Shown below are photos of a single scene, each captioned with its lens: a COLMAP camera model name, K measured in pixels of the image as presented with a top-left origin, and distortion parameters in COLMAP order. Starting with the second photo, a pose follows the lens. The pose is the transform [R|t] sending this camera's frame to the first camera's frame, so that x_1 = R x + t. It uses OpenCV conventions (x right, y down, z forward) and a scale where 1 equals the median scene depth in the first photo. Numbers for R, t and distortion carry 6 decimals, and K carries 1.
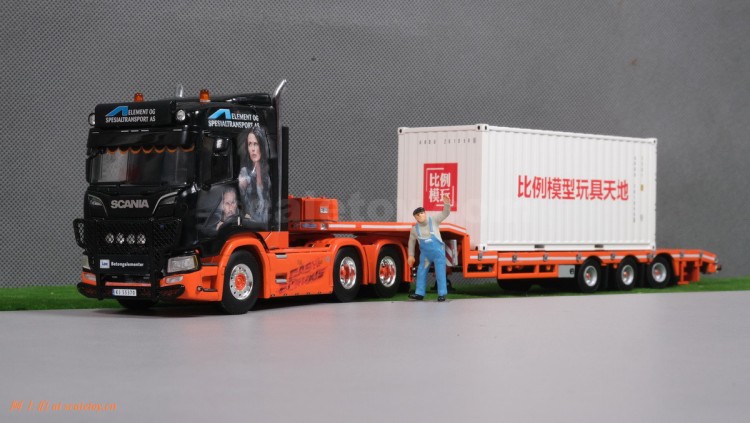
lens RADIAL K [[1734.5, 0, 375.0], [0, 1734.5, 211.5], [0, 0, 1]] dist [-0.342348, -0.277365]
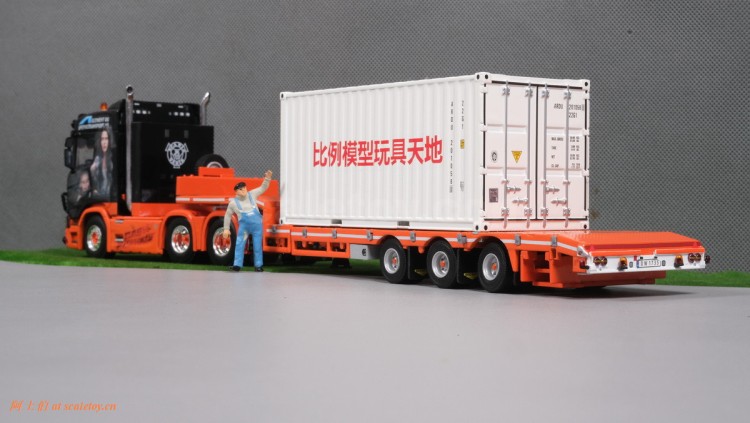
lens RADIAL K [[1535.2, 0, 375.5], [0, 1535.2, 178.3], [0, 0, 1]] dist [-1.087152, -0.077160]
pose [[-0.173574, -0.027157, -0.984446, 0.963664], [-0.002044, 0.999627, -0.027216, 0.021859], [0.984819, -0.002712, -0.173565, 1.306695]]
